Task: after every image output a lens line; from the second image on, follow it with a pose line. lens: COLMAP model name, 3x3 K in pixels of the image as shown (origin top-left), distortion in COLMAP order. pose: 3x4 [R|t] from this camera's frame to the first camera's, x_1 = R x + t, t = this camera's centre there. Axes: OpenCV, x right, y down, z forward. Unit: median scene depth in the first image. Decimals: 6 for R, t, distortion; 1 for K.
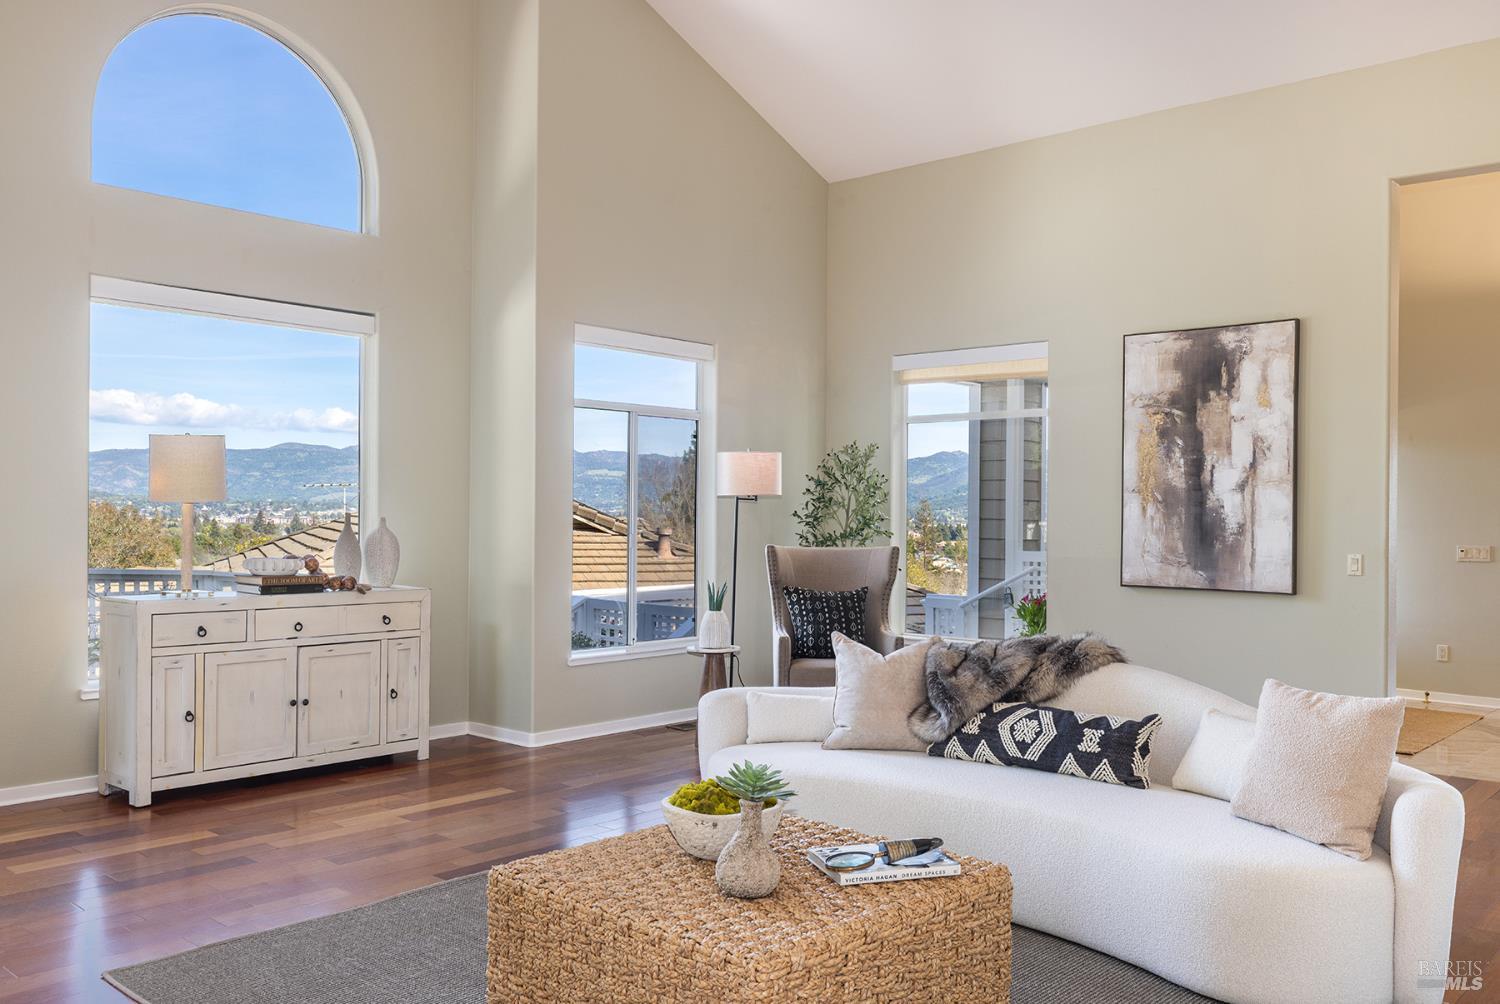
lens RADIAL K [[1241.5, 0, 757.8], [0, 1241.5, 514.5], [0, 0, 1]] dist [0.010838, -0.016084]
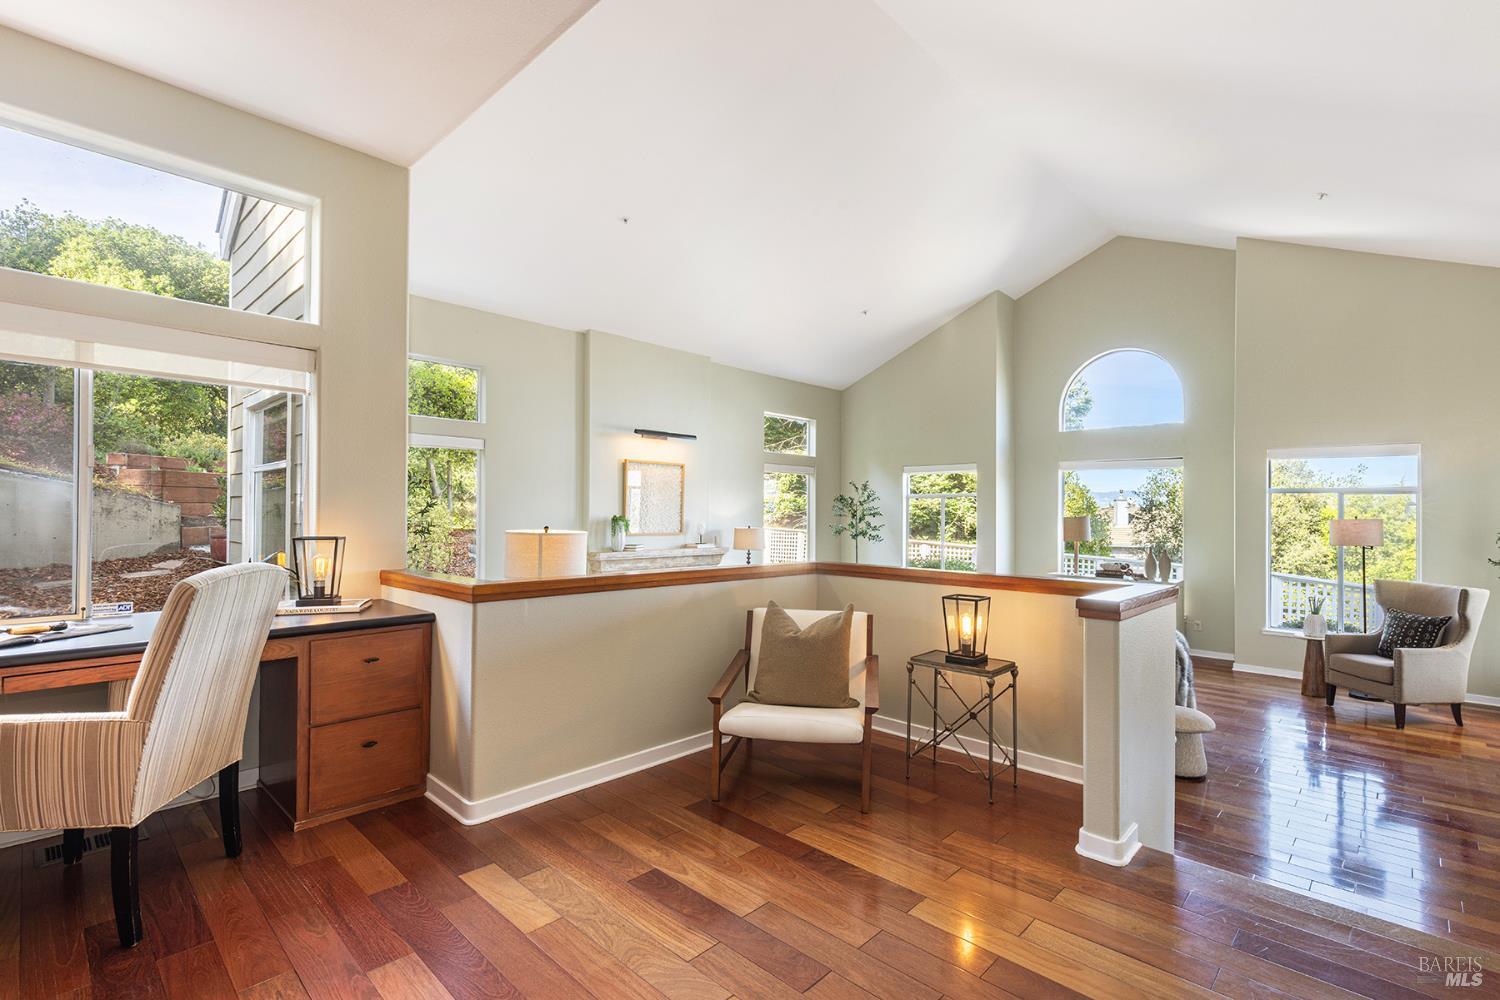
lens RADIAL K [[682.4, 0, 749.1], [0, 682.4, 508.6], [0, 0, 1]] dist [0.006770, -0.000279]
pose [[-0.049450, -0.013926, -0.998680, 0.929760], [-0.010980, 0.999850, -0.013399, -0.044202], [0.998716, 0.010303, -0.049595, 0.287915]]
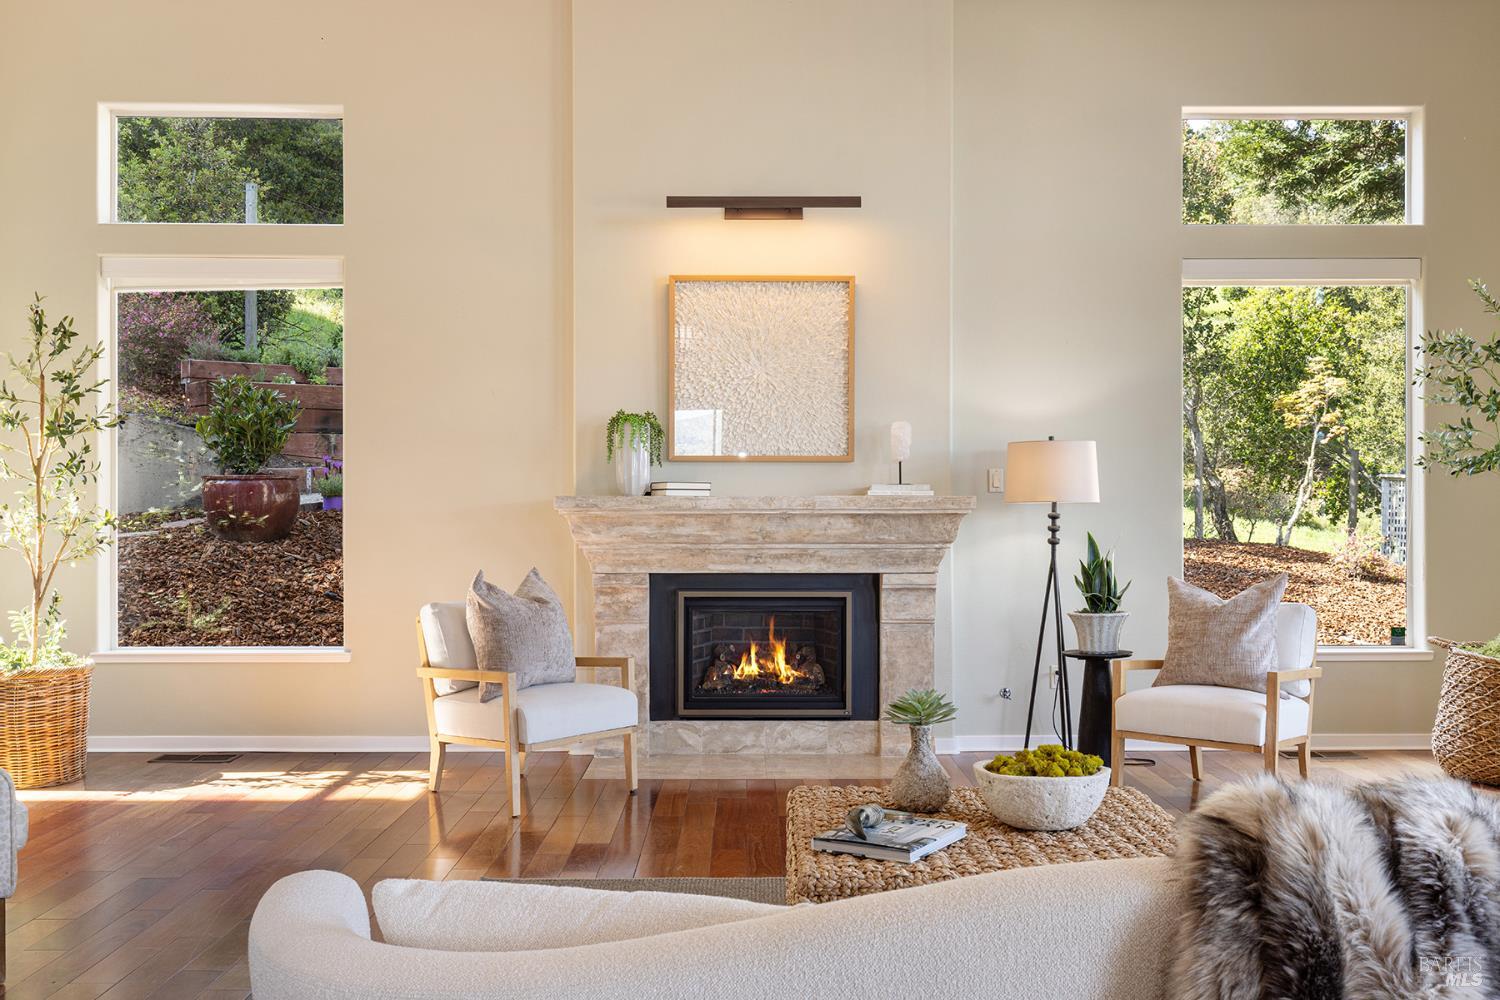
lens RADIAL K [[1457.6, 0, 746.3], [0, 1457.6, 500.8], [0, 0, 1]] dist [0.011691, 0.000000]
pose [[-0.749987, -0.010071, -0.661376, 0.415369], [-0.007904, 0.999949, -0.006264, 0.021559], [0.661405, 0.000529, -0.750028, 0.815812]]
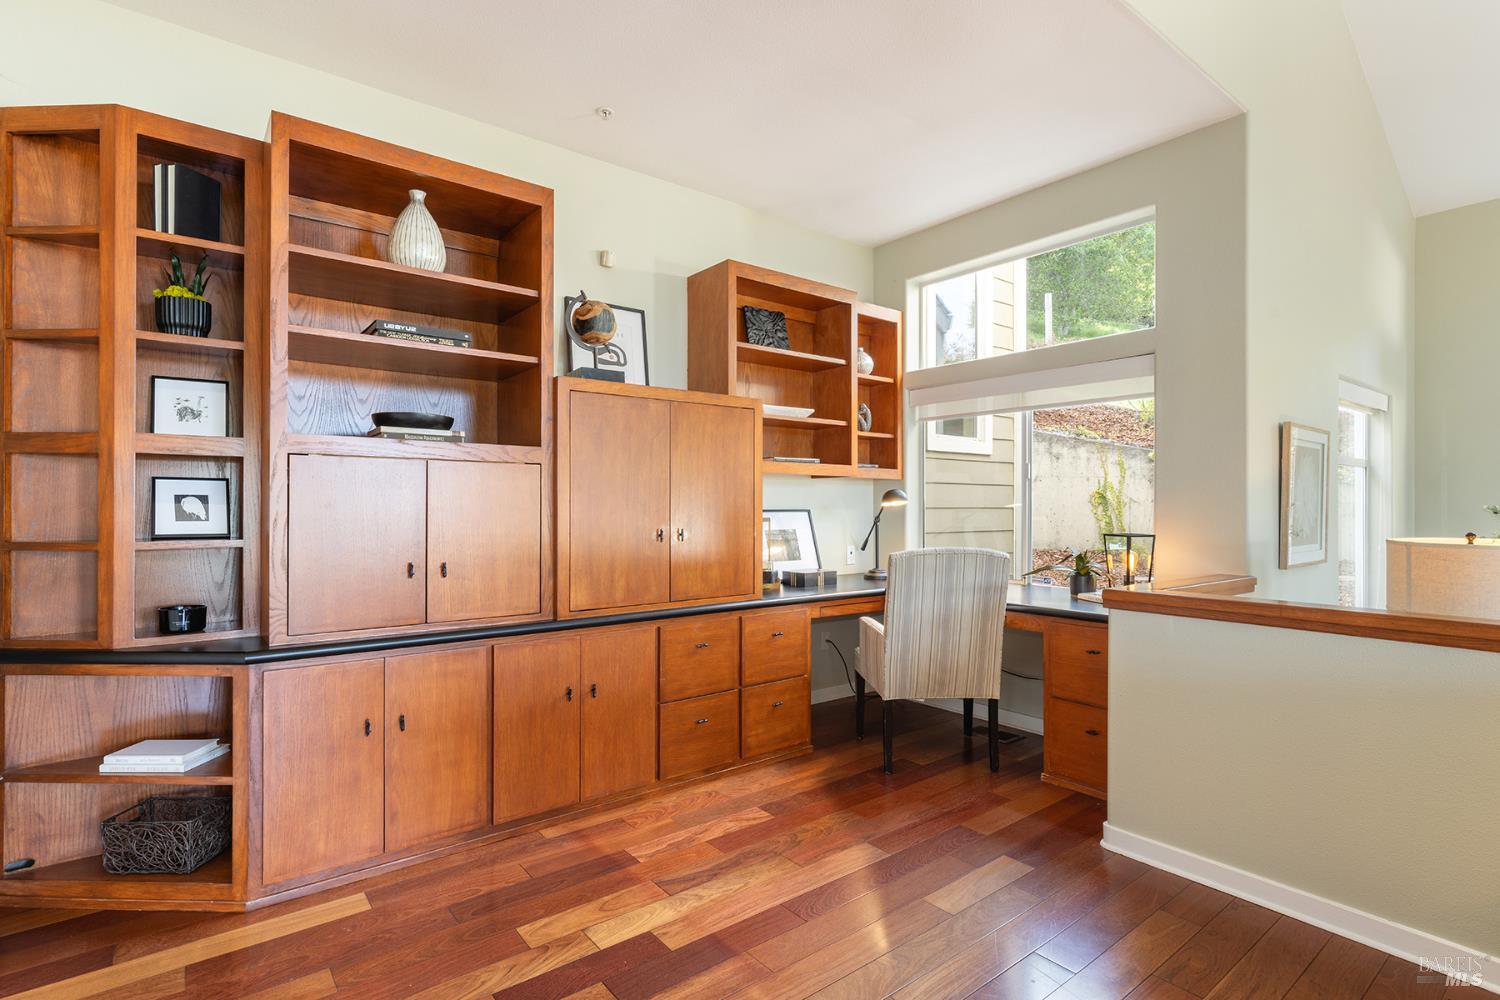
lens RADIAL K [[738.5, 0, 762.9], [0, 738.5, 503.7], [0, 0, 1]] dist [-0.003372, -0.000104]
pose [[-0.986136, -0.008892, 0.165698, 0.655608], [-0.007566, 0.999934, 0.008631, -0.050957], [-0.165764, 0.007257, -0.986139, 0.530407]]
